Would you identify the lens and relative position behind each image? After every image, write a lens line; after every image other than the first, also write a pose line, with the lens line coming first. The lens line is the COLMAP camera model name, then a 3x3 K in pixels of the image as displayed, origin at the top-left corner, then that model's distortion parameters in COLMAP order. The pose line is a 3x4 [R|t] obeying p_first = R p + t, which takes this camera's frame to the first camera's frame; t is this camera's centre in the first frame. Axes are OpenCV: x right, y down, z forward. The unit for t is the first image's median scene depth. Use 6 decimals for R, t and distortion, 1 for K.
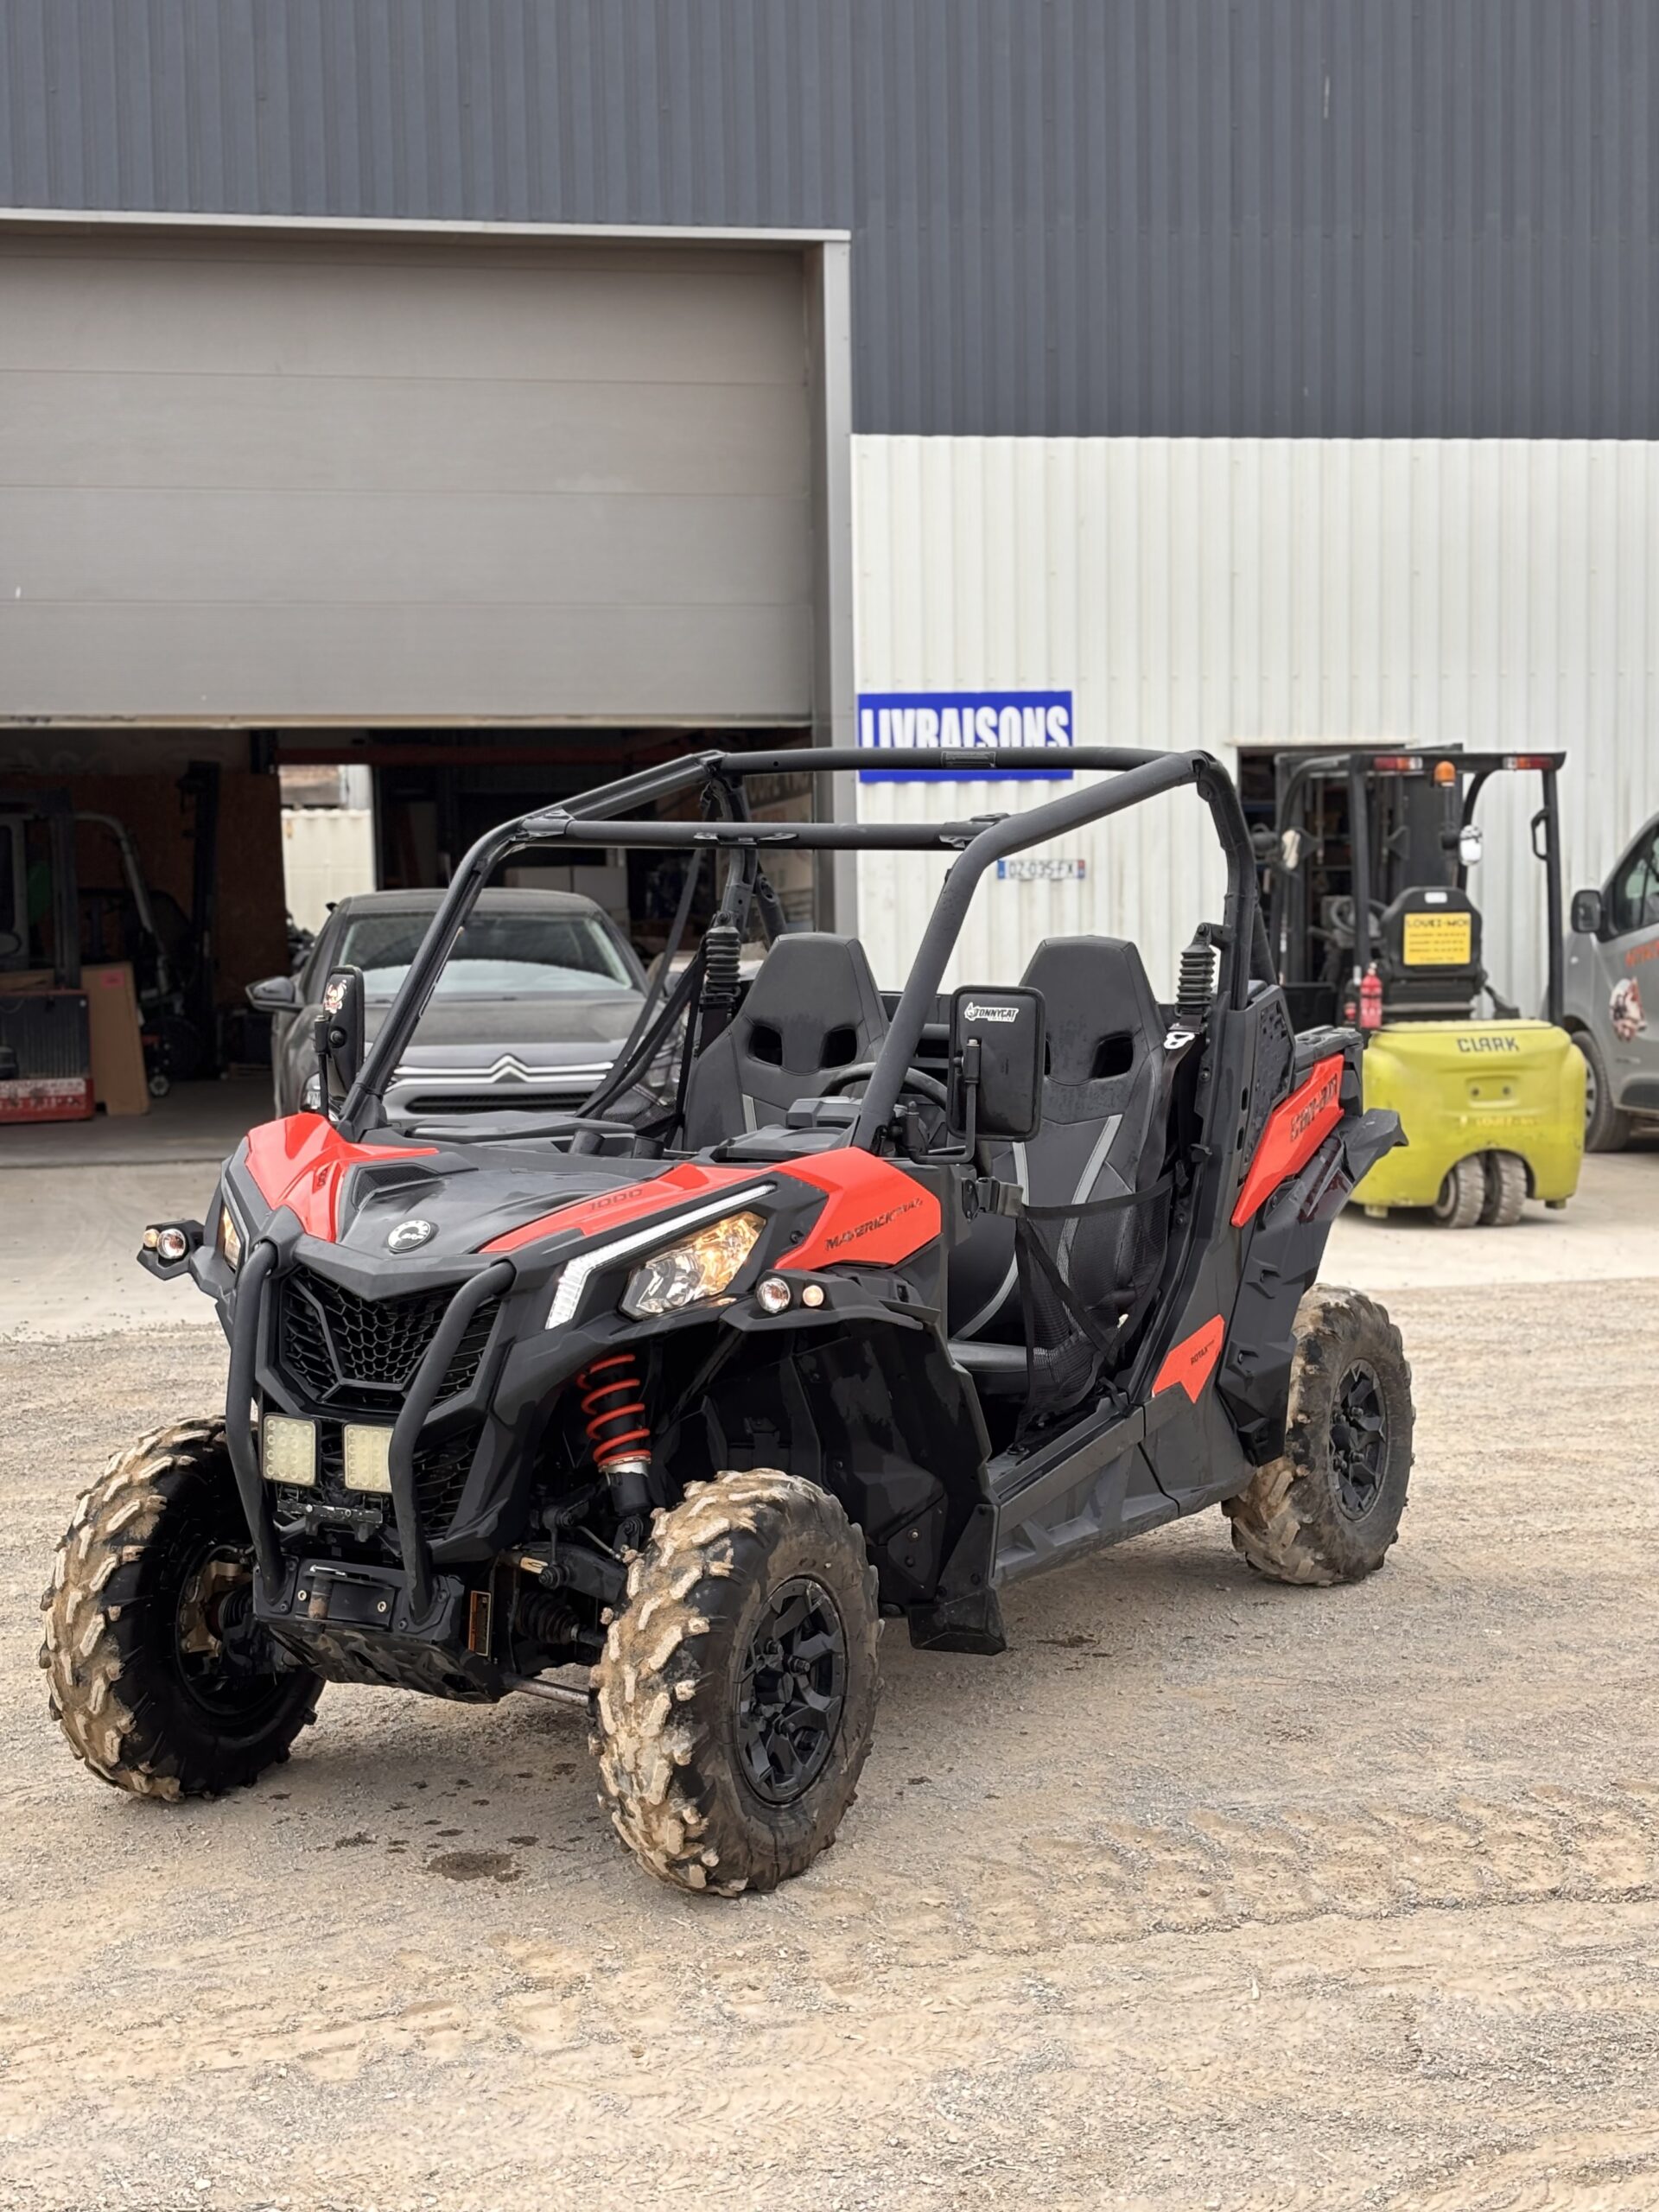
lens RADIAL K [[3493.0, 0, 824.5], [0, 3493.0, 1123.0], [0, 0, 1]] dist [0.058450, 0.000000]
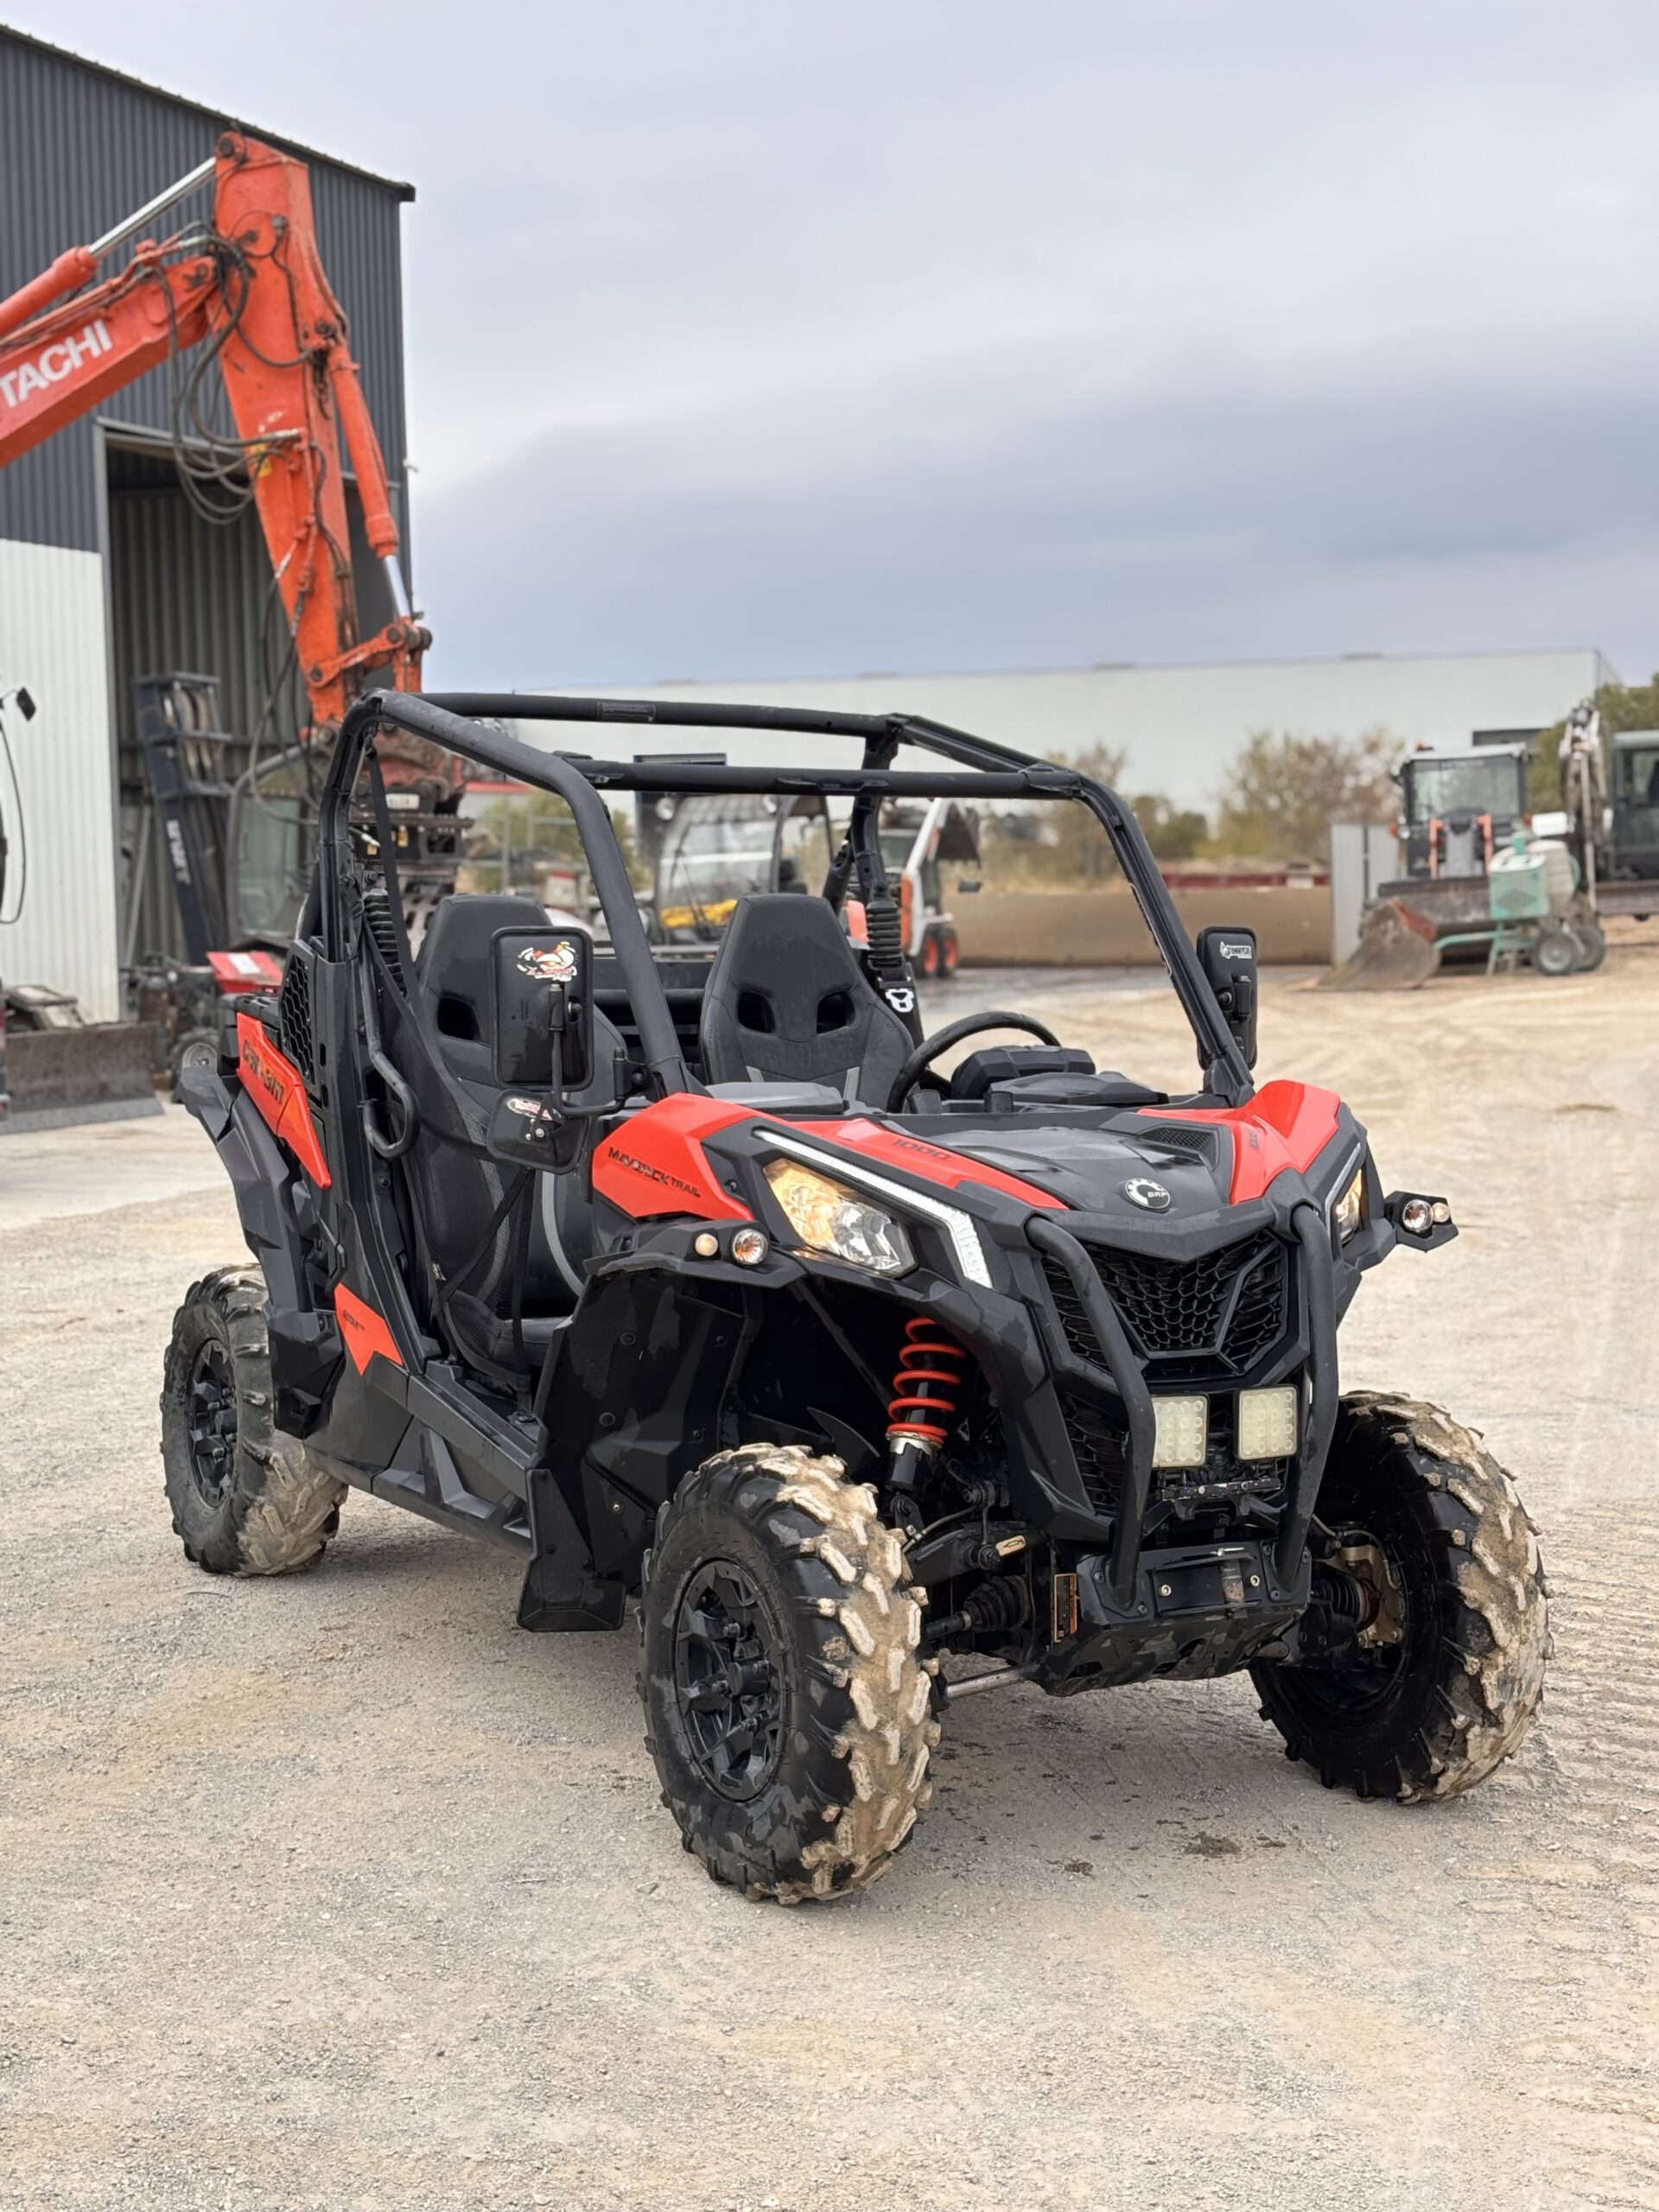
lens RADIAL K [[3493.0, 0, 820.1], [0, 3493.0, 1093.2], [0, 0, 1]] dist [0.058450, 0.000000]
pose [[0.506353, -0.048726, 0.860949, -0.921640], [0.064748, 0.997732, 0.018388, -0.016659], [-0.859892, 0.046434, 0.508360, 0.571401]]
